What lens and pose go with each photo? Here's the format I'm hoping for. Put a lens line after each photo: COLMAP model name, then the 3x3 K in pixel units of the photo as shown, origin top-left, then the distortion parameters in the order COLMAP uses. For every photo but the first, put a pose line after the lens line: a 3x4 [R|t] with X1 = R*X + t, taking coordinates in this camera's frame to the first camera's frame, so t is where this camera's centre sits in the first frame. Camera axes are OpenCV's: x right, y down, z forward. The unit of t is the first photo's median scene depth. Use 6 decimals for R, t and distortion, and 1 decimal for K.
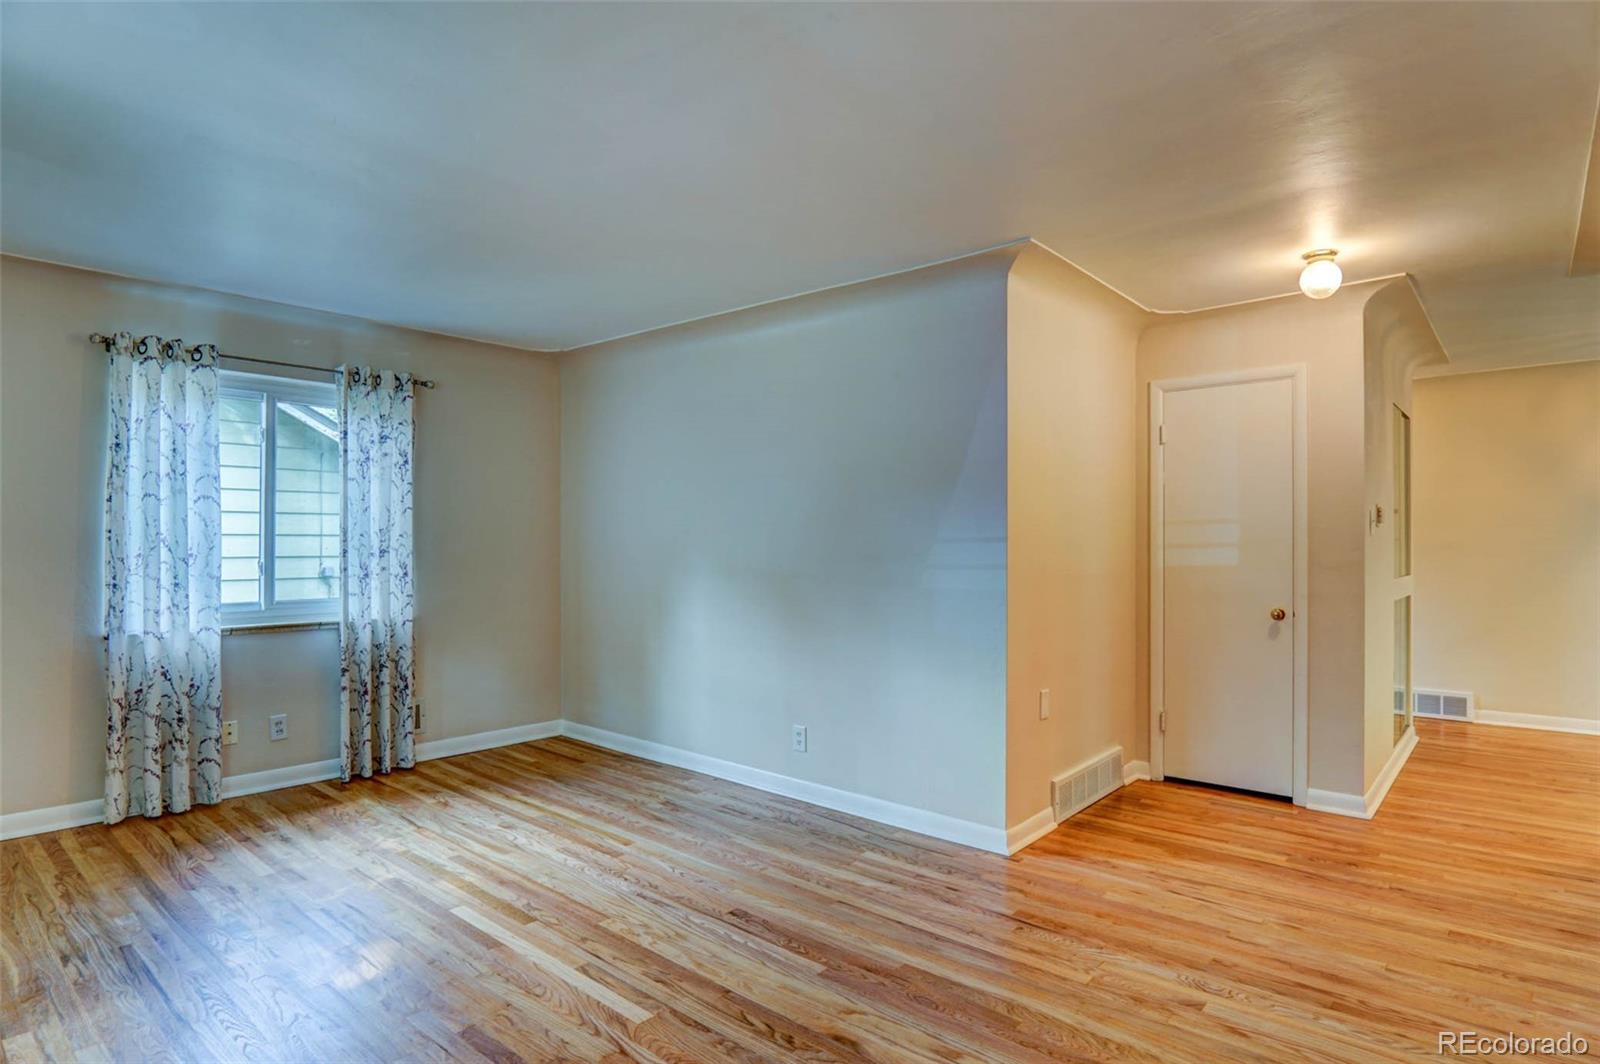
lens RADIAL K [[862.3, 0, 792.5], [0, 862.3, 531.8], [0, 0, 1]] dist [-0.037096, 0.008772]
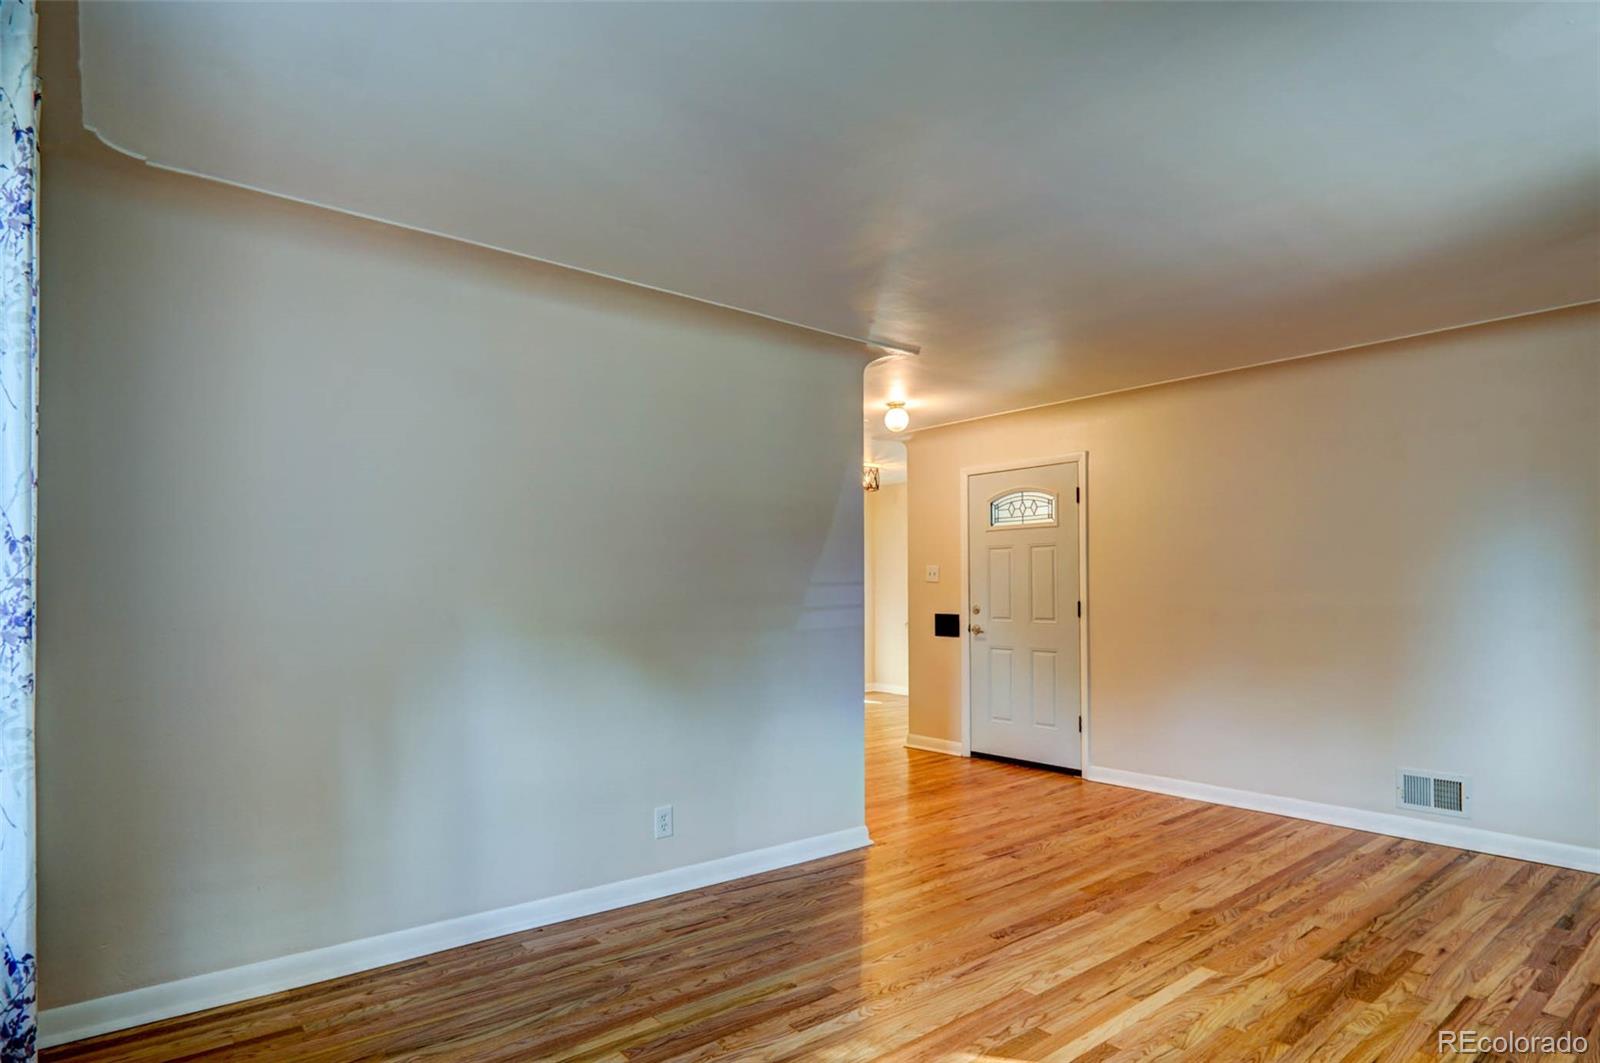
lens RADIAL K [[862.3, 0, 792.5], [0, 862.3, 531.3], [0, 0, 1]] dist [-0.037096, 0.008772]
pose [[0.175092, 0.065277, 0.982386, -0.957972], [-0.001281, 0.997814, -0.066074, 0.016729], [-0.984551, 0.010310, 0.174792, 0.867432]]
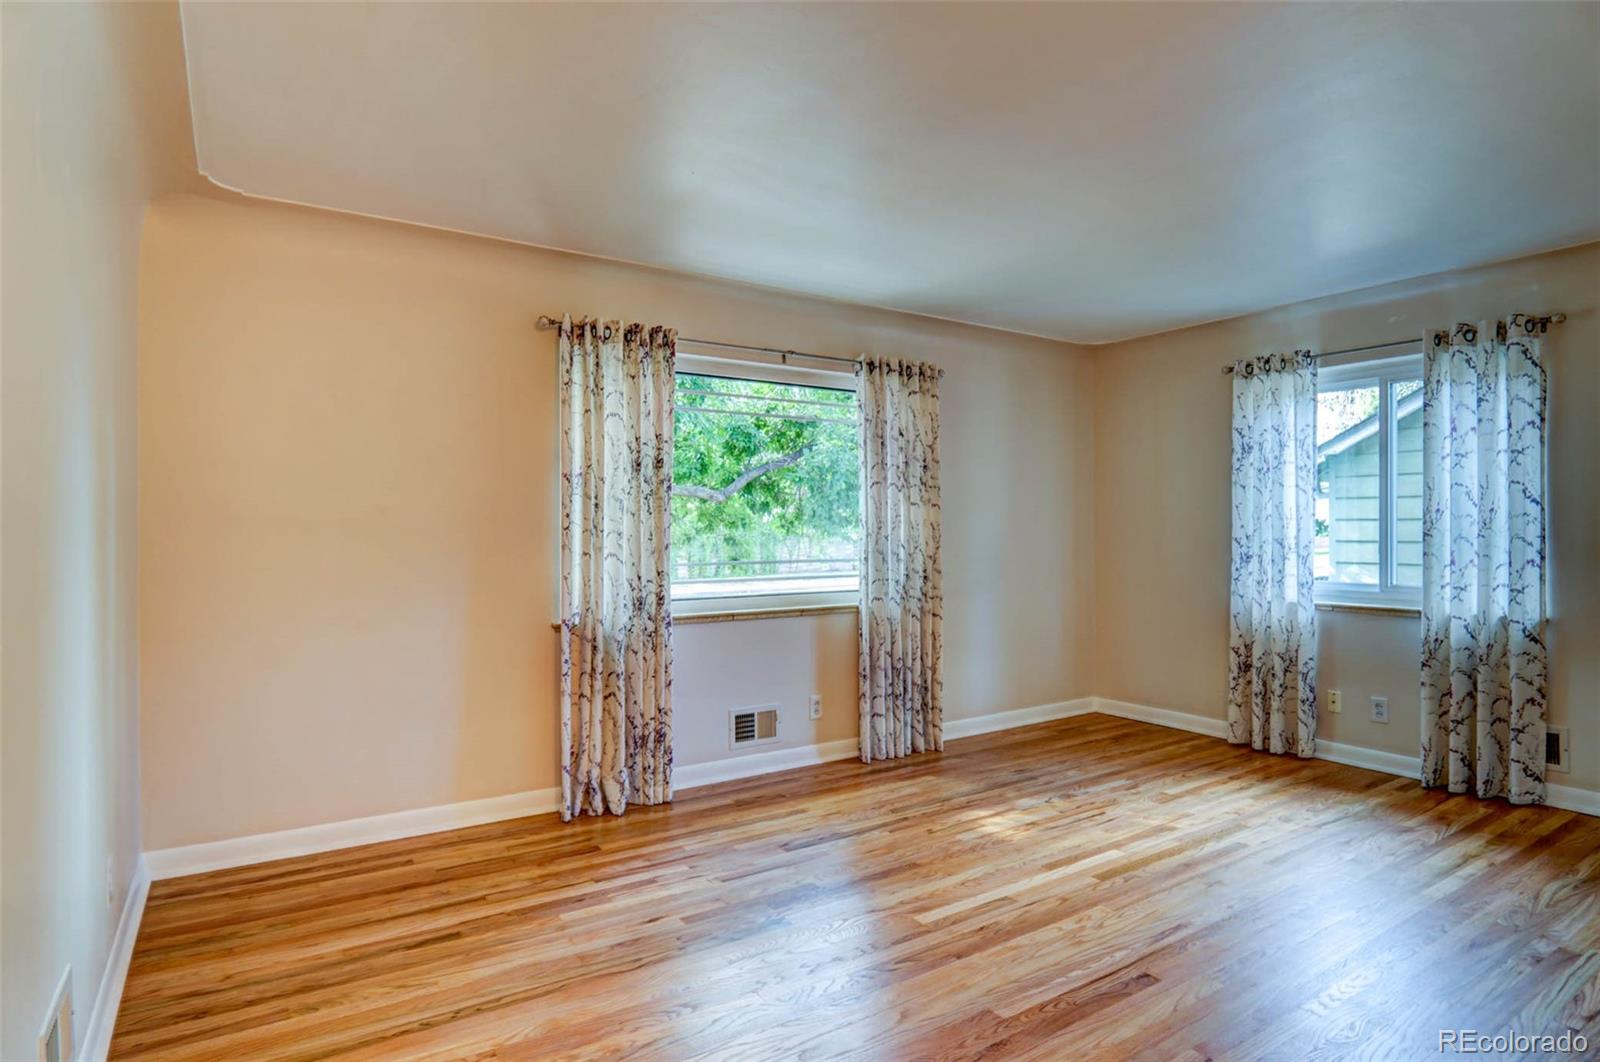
lens RADIAL K [[862.3, 0, 792.5], [0, 862.3, 530.8], [0, 0, 1]] dist [-0.037096, 0.008772]
pose [[-0.271452, 0.004280, -0.962442, 0.656506], [0.012419, 0.999922, 0.000943, 0.012086], [0.962372, -0.011697, -0.271484, 0.736944]]
